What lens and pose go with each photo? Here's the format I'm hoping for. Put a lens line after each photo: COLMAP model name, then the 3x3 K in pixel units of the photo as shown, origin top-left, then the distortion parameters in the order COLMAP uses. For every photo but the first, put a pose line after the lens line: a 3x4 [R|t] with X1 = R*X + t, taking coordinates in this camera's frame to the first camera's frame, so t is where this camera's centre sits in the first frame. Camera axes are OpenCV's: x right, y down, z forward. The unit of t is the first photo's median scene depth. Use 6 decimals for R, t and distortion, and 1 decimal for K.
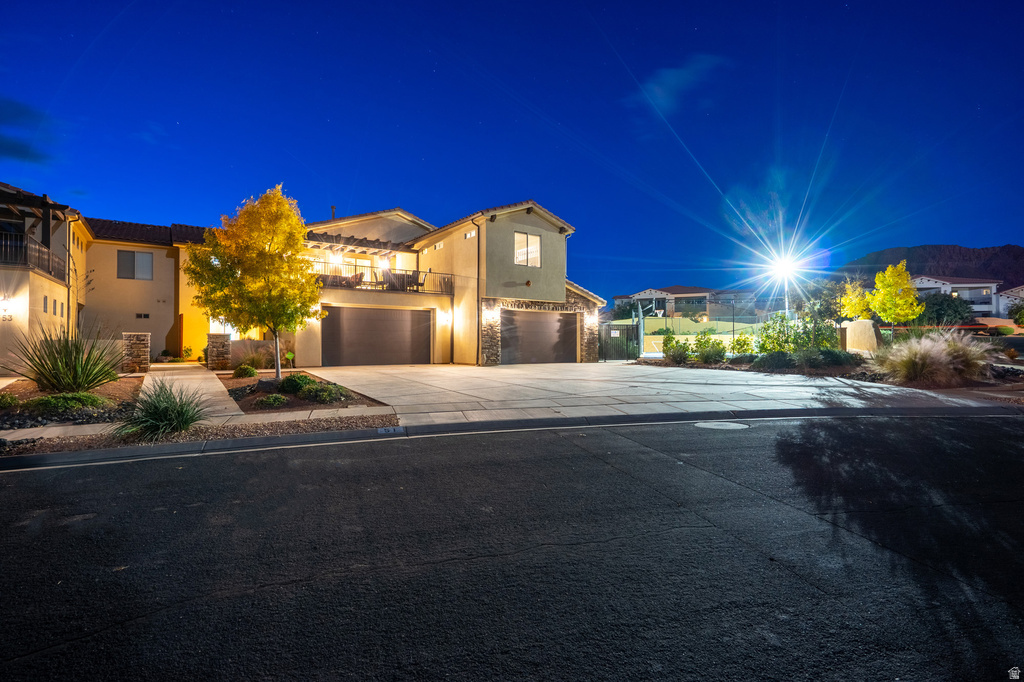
lens RADIAL K [[488.2, 0, 512.7], [0, 488.2, 338.0], [0, 0, 1]] dist [-0.000636, -0.000118]
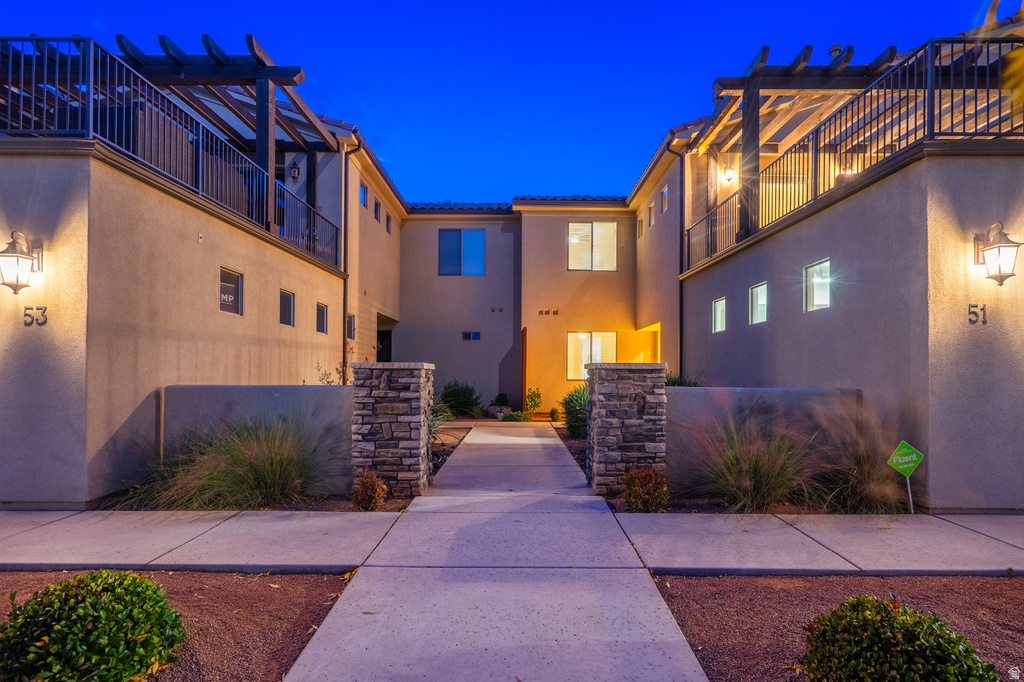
lens RADIAL K [[545.5, 0, 513.3], [0, 545.5, 367.2], [0, 0, 1]] dist [-0.000319, 0.000075]
pose [[0.809544, -0.003092, -0.587051, -0.380730], [0.001049, 0.999992, -0.003822, -0.004902], [0.587058, 0.002478, 0.809541, 0.574158]]
